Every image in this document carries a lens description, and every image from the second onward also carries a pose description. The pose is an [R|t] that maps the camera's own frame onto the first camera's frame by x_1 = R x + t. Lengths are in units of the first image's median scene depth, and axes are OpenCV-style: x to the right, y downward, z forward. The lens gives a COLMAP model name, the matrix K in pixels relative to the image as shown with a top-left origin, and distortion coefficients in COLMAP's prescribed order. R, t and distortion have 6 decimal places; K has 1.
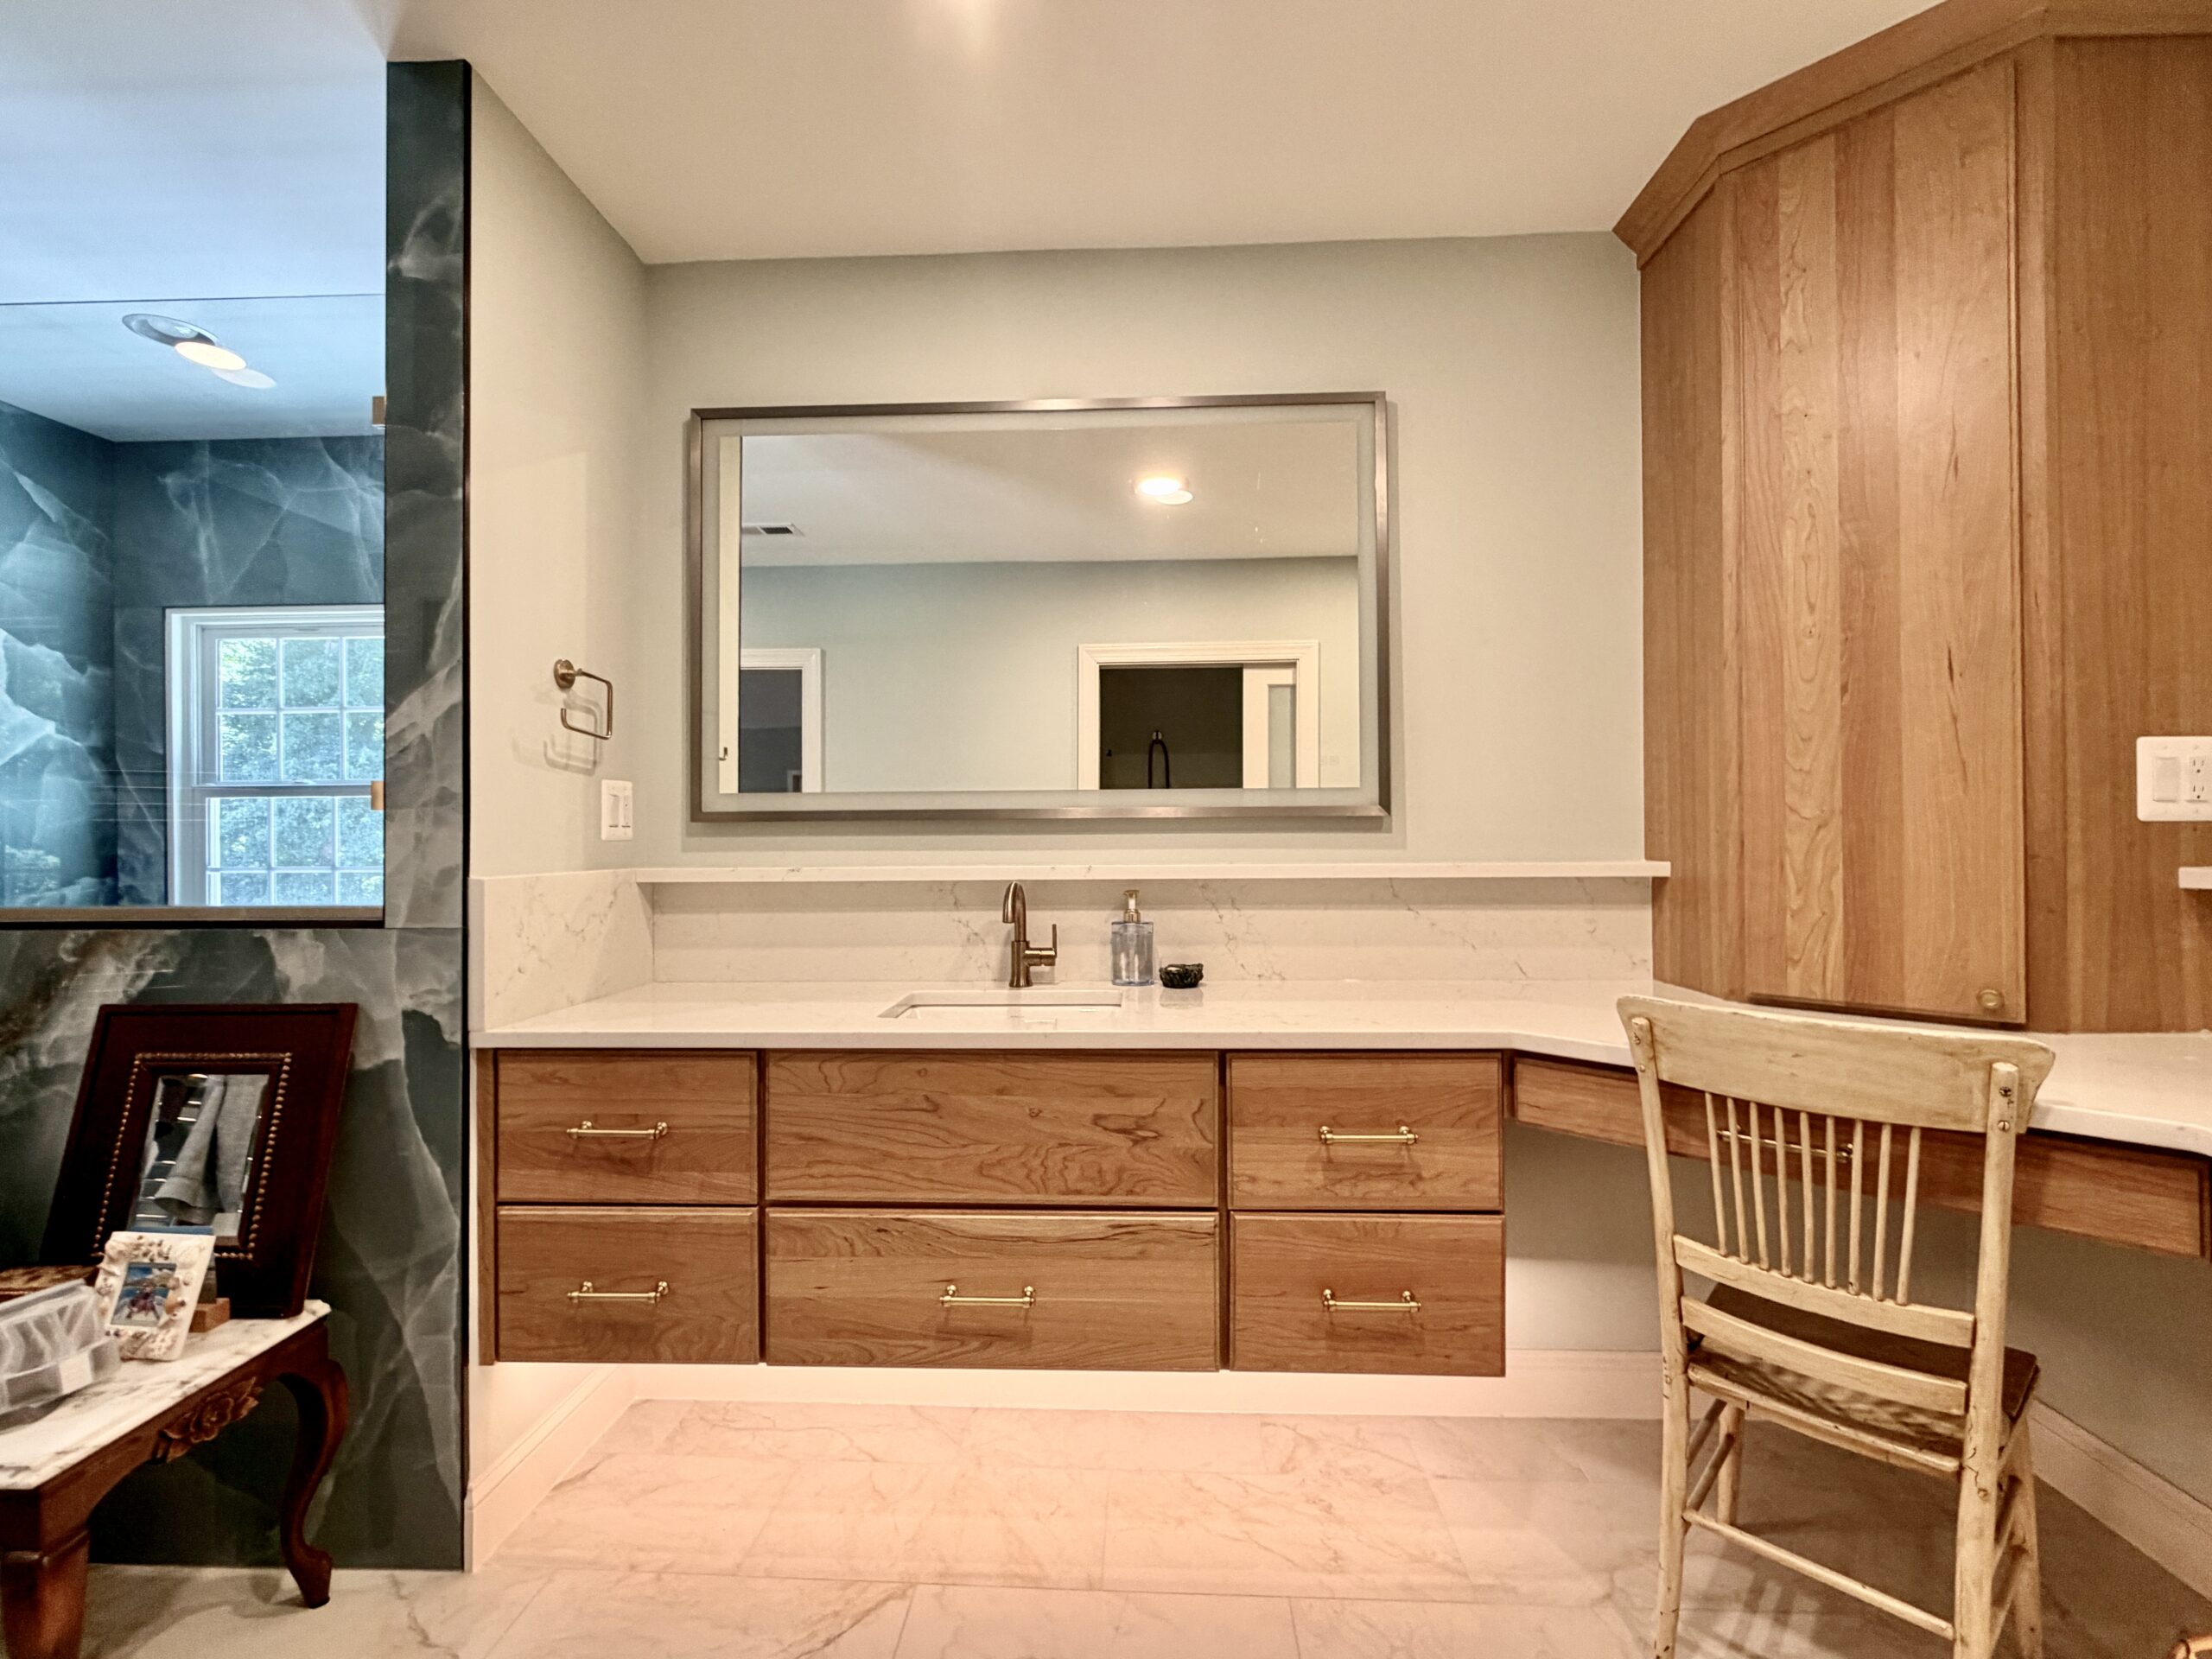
lens RADIAL K [[991.4, 0, 1109.7], [0, 991.4, 829.2], [0, 0, 1]] dist [0.001349, 0.000537]
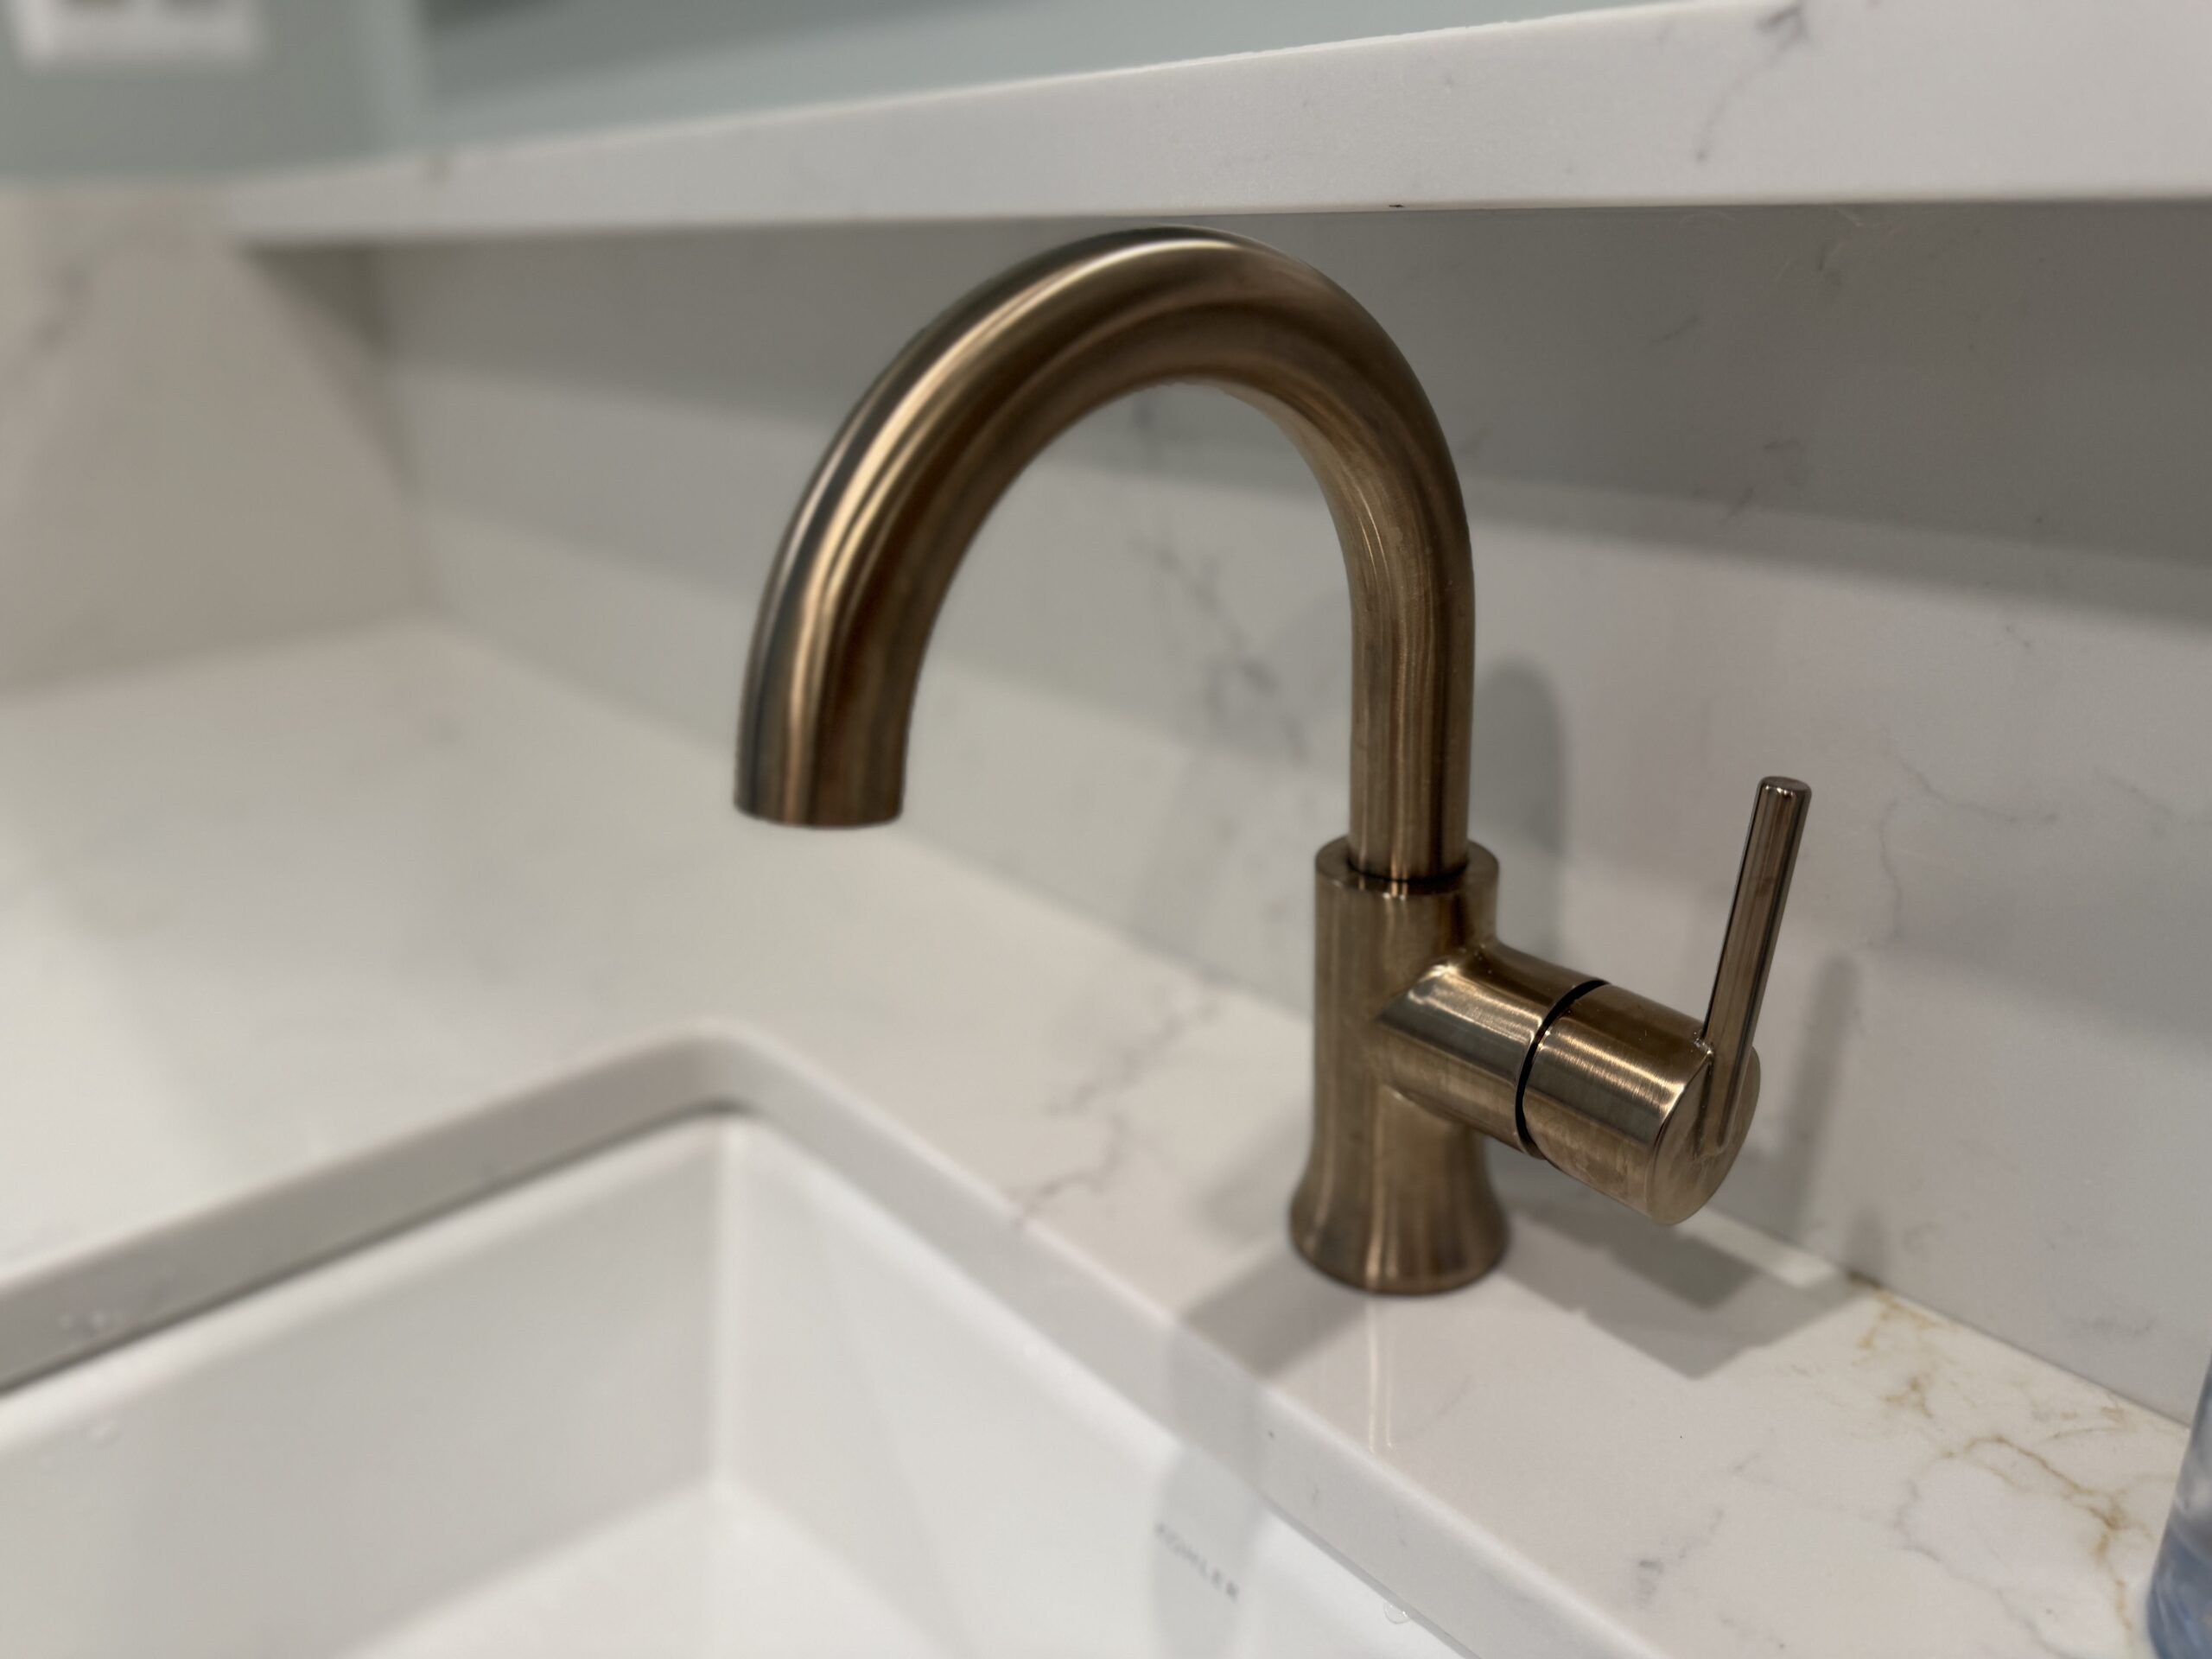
lens RADIAL K [[1567.2, 0, 1167.9], [0, 1567.2, 837.6], [0, 0, 1]] dist [0.072323, -0.123033]
pose [[0.701953, 0.255179, -0.664940, -0.003073], [0.022702, 0.925121, 0.378993, 0.062844], [0.711861, -0.281131, 0.643598, 1.108205]]
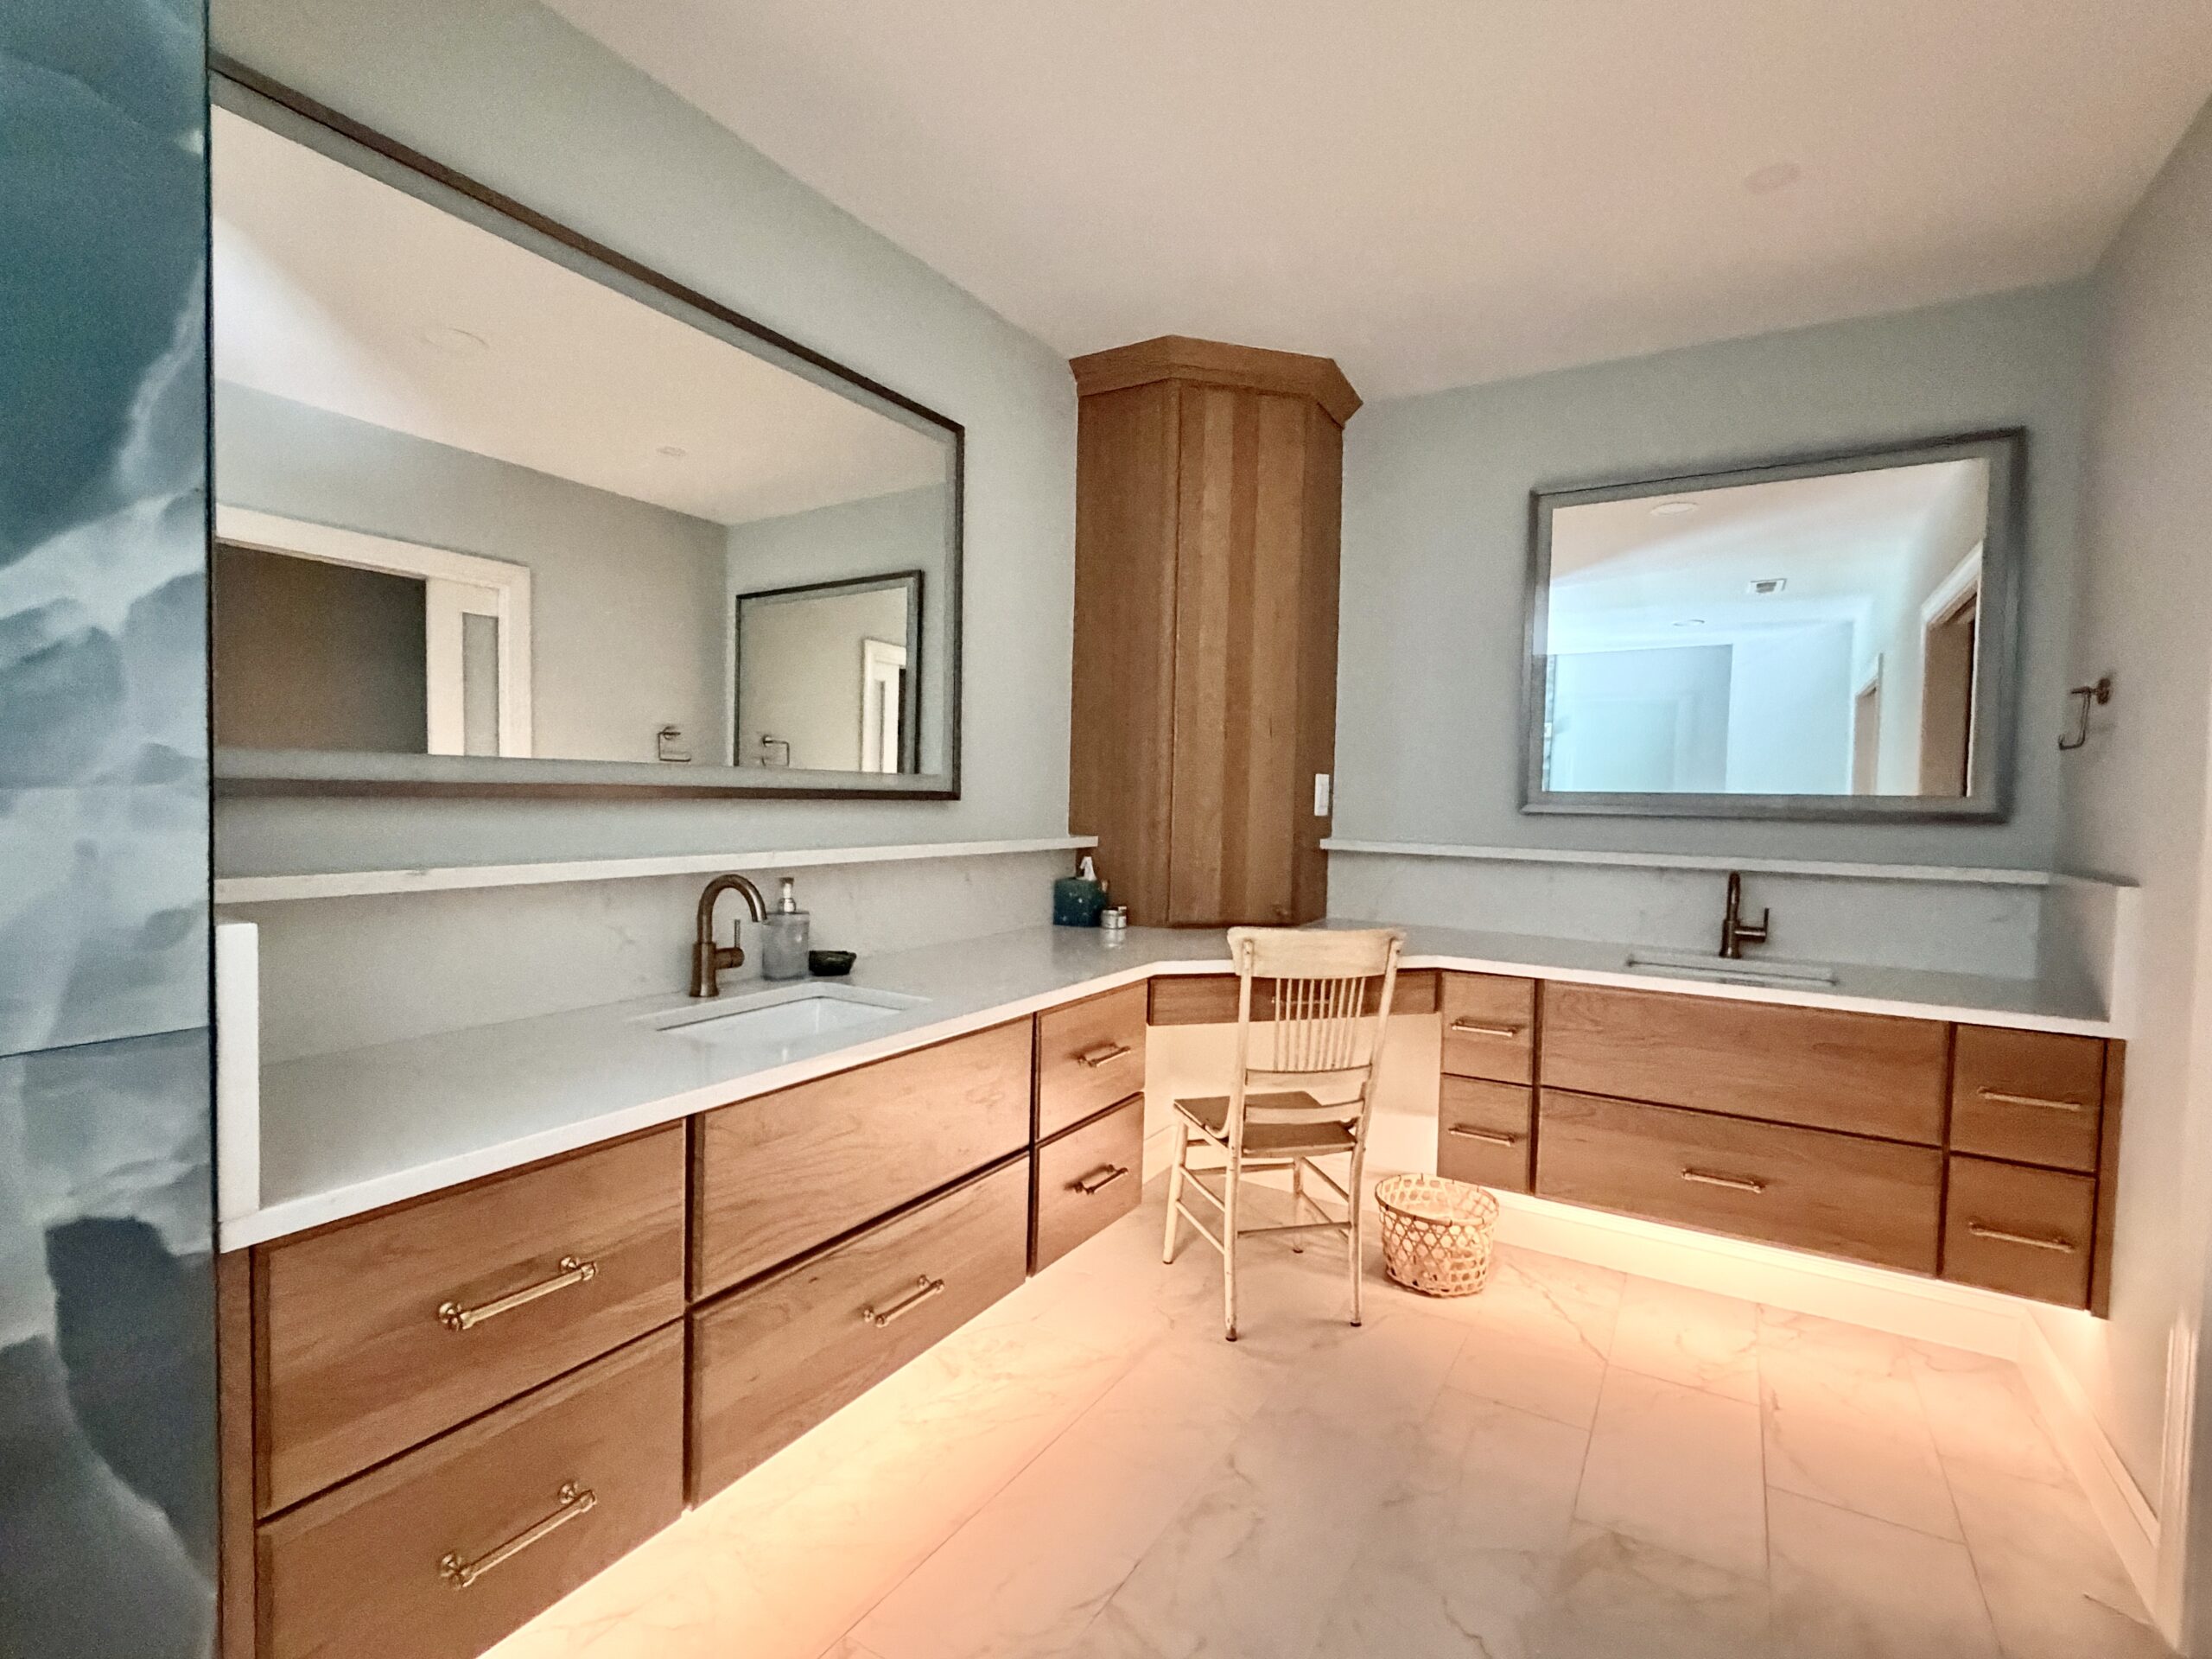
lens RADIAL K [[1046.9, 0, 1103.9], [0, 1046.9, 837.5], [0, 0, 1]] dist [0.001517, 0.000913]
pose [[0.468878, -0.020374, 0.883028, -0.906395], [-0.034127, 0.998570, 0.041160, -0.034162], [-0.882603, -0.049434, 0.467512, 0.349810]]
